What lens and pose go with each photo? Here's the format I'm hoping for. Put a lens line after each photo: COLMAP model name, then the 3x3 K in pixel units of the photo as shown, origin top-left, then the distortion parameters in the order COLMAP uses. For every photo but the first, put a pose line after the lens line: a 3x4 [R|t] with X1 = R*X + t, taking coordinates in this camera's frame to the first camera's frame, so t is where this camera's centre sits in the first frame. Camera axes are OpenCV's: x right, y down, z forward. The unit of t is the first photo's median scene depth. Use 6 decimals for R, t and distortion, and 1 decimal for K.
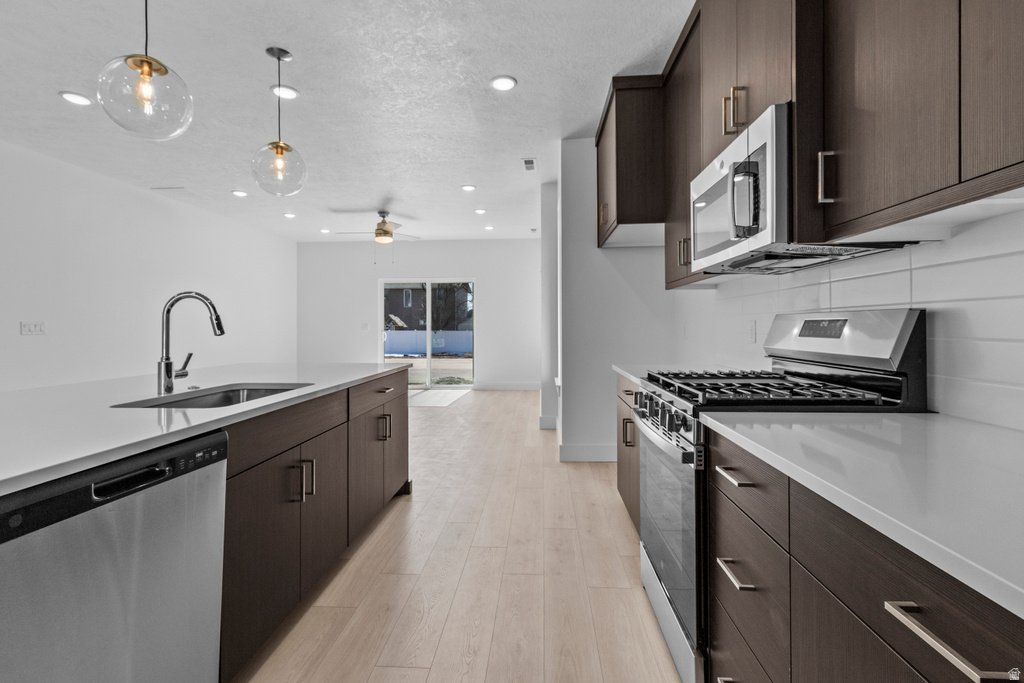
lens RADIAL K [[483.1, 0, 511.2], [0, 483.1, 325.3], [0, 0, 1]] dist [0.009687, -0.000089]
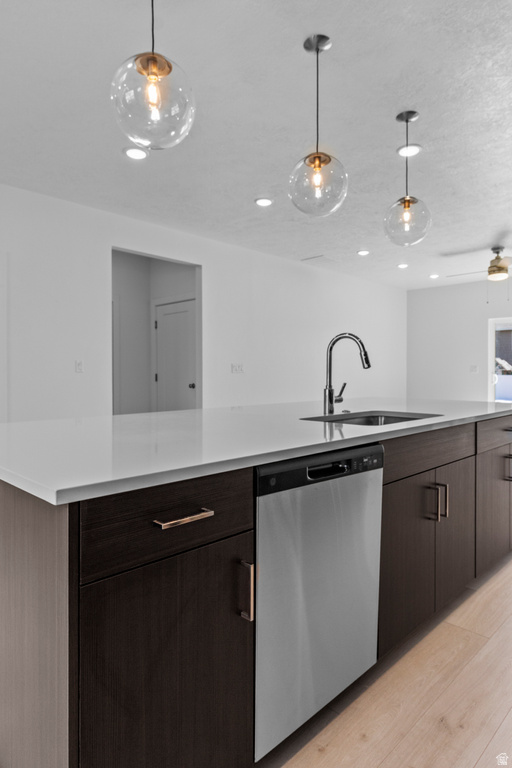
lens RADIAL K [[469.8, 0, 254.5], [0, 469.8, 375.1], [0, 0, 1]] dist [0.005467, -0.000454]
pose [[0.753756, 0.007762, -0.657109, -0.039606], [-0.000776, 0.999940, 0.010921, 0.020613], [0.657154, -0.007722, 0.753716, -0.047010]]
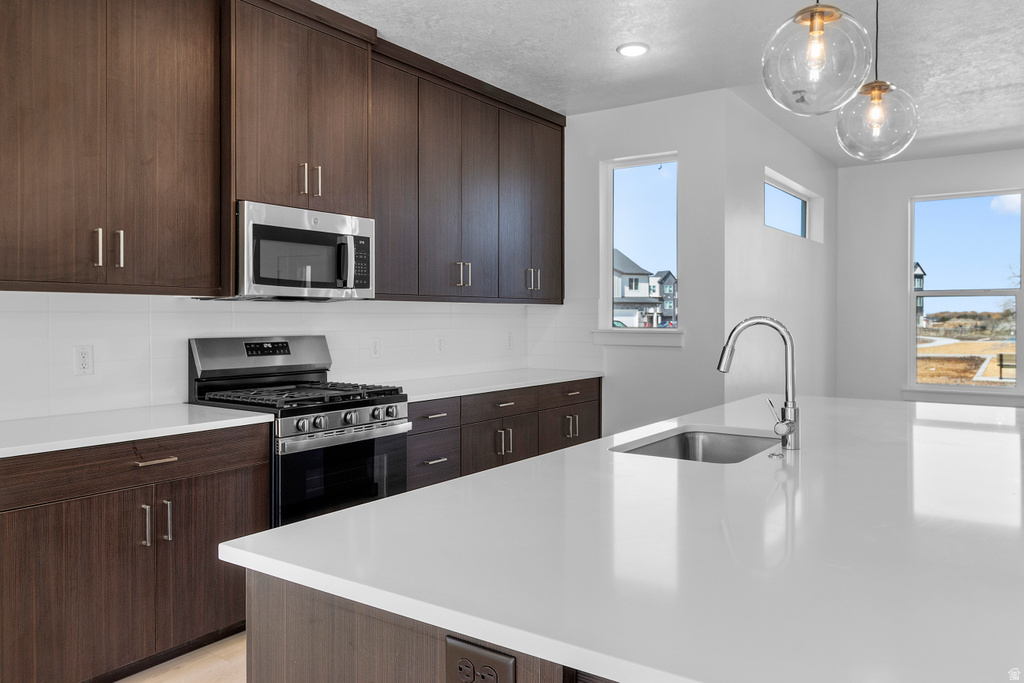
lens RADIAL K [[749.1, 0, 511.6], [0, 749.1, 324.5], [0, 0, 1]] dist [0.004528, 0.001459]
pose [[-0.852369, 0.001144, 0.522939, -0.776666], [0.003876, 0.999984, 0.004130, -0.051347], [-0.522926, 0.005547, -0.852360, 1.824659]]
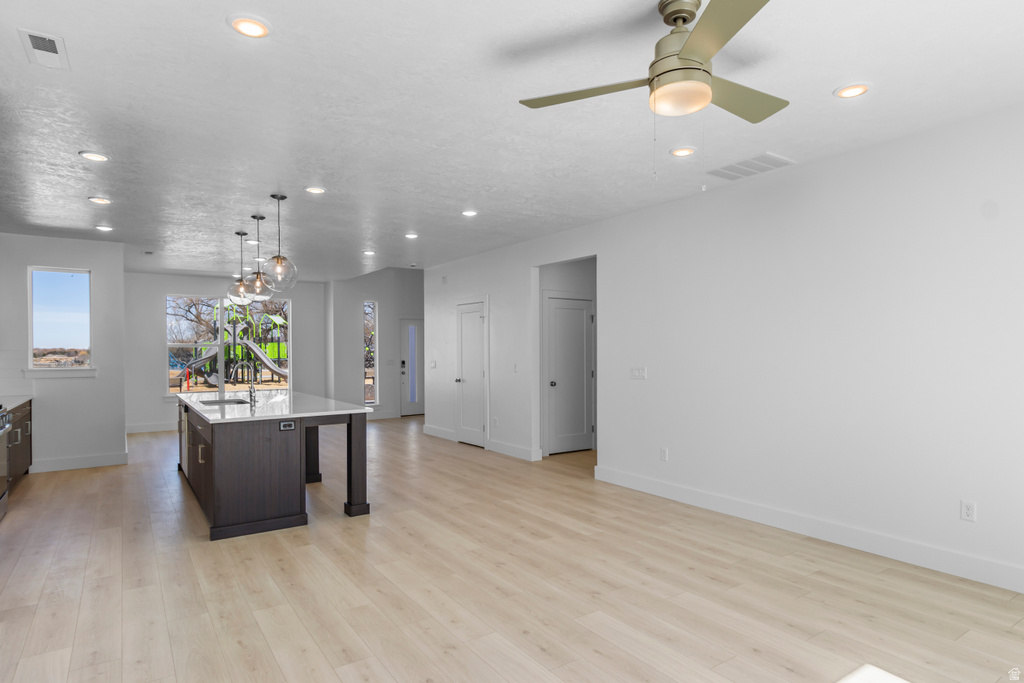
lens RADIAL K [[578.9, 0, 518.5], [0, 578.9, 352.9], [0, 0, 1]] dist [0.005794, 0.001329]
pose [[-0.784937, 0.012371, -0.619452, 0.070611], [0.011532, 0.999919, 0.005355, -0.094414], [0.619468, -0.002940, -0.785016, 3.503137]]
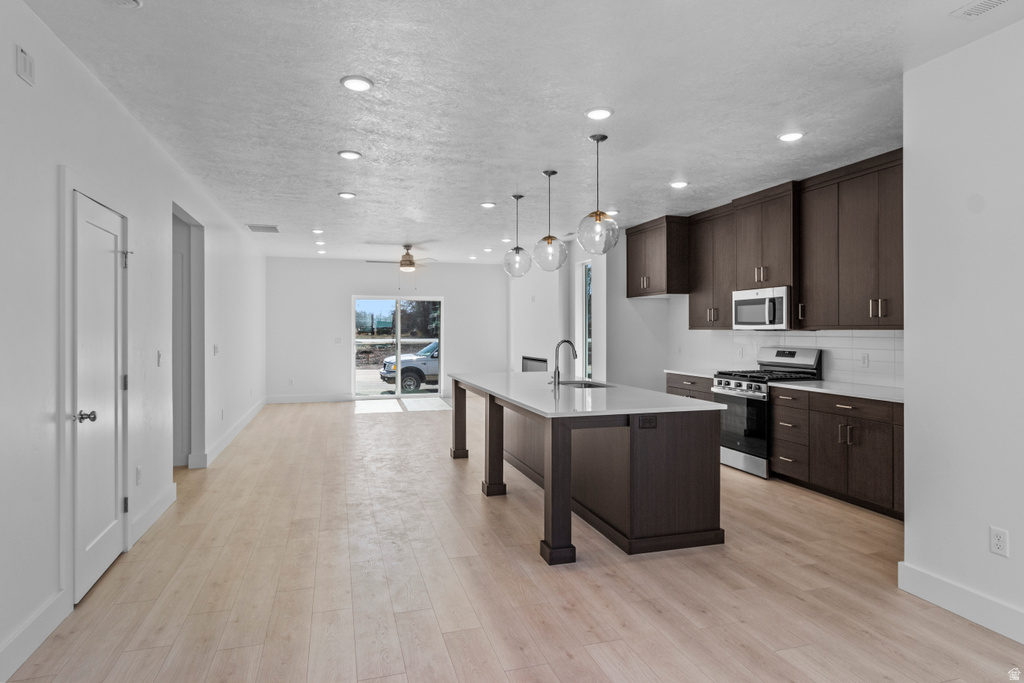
lens RADIAL K [[578.5, 0, 514.1], [0, 578.5, 328.7], [0, 0, 1]] dist [0.003246, 0.000999]
pose [[0.934551, 0.006053, 0.355779, -1.507741], [-0.006068, 0.999981, -0.001075, -0.094697], [-0.355779, -0.001154, 0.934570, -1.168997]]
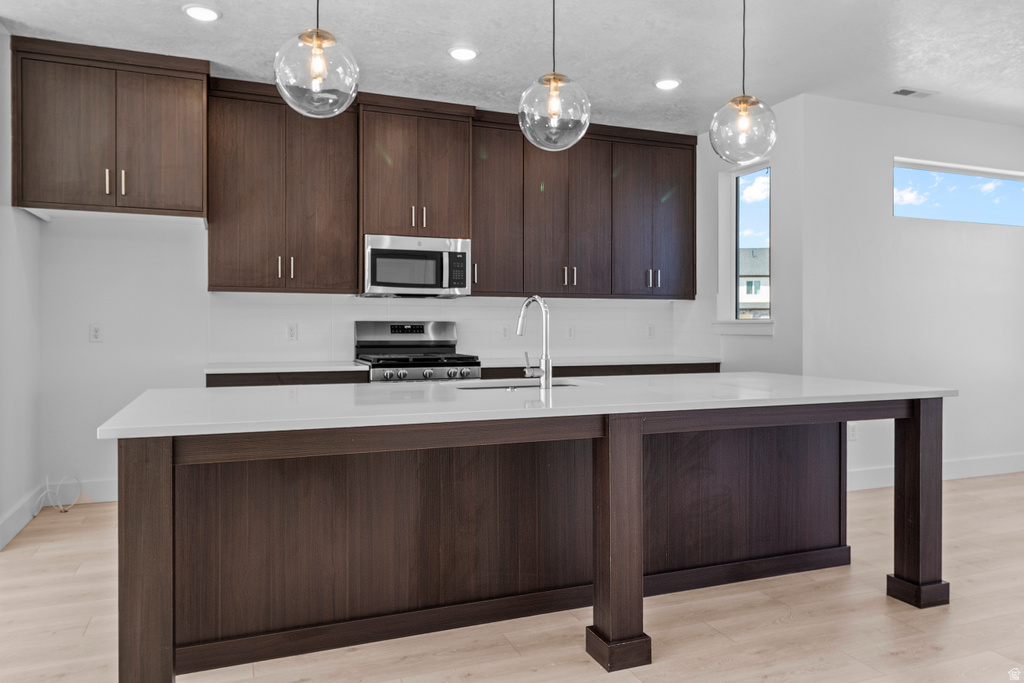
lens RADIAL K [[716.2, 0, 516.8], [0, 716.2, 323.4], [0, 0, 1]] dist [0.001506, 0.000260]
pose [[-0.434919, 0.010005, 0.900414, -1.728132], [-0.001007, 0.999932, -0.011597, 0.011926], [-0.900469, -0.005950, -0.434879, 1.430780]]
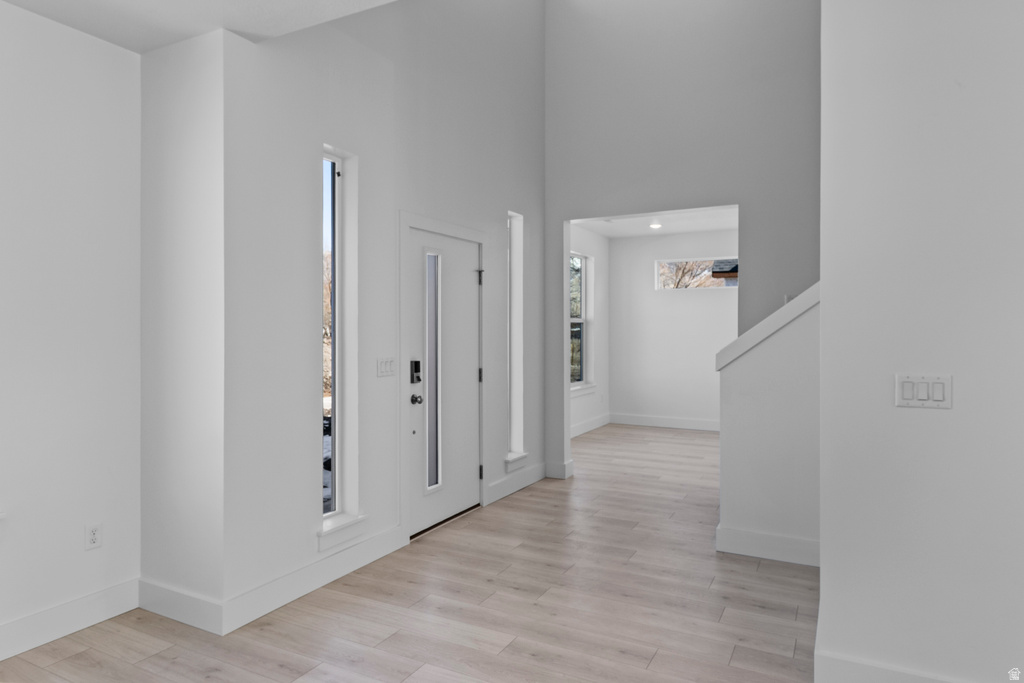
lens RADIAL K [[629.7, 0, 511.3], [0, 629.7, 338.0], [0, 0, 1]] dist [-0.000400, 0.001094]
pose [[-0.409134, 0.014225, -0.912363, -0.824242], [0.006482, 0.999899, 0.012683, -0.093283], [0.912451, -0.000725, -0.409185, -0.248204]]
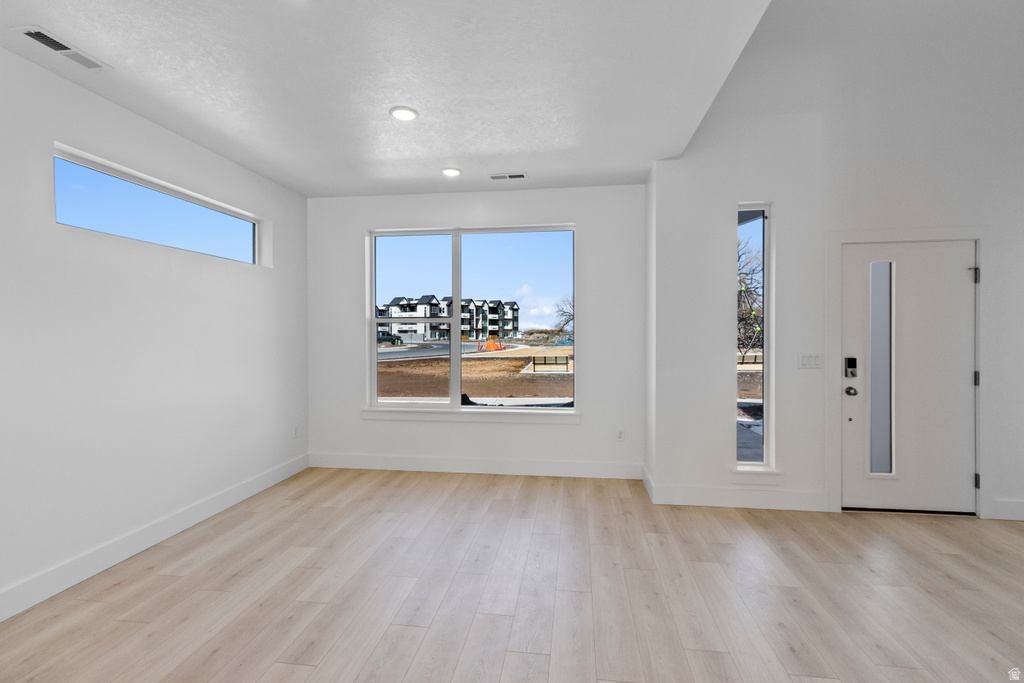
lens RADIAL K [[476.2, 0, 512.0], [0, 476.2, 341.5], [0, 0, 1]] dist [0.007551, -0.000118]
pose [[-0.997553, 0.005123, 0.069720, -1.339186], [0.006235, 0.999857, 0.015742, -0.093424], [-0.069630, 0.016139, -0.997442, 0.414443]]
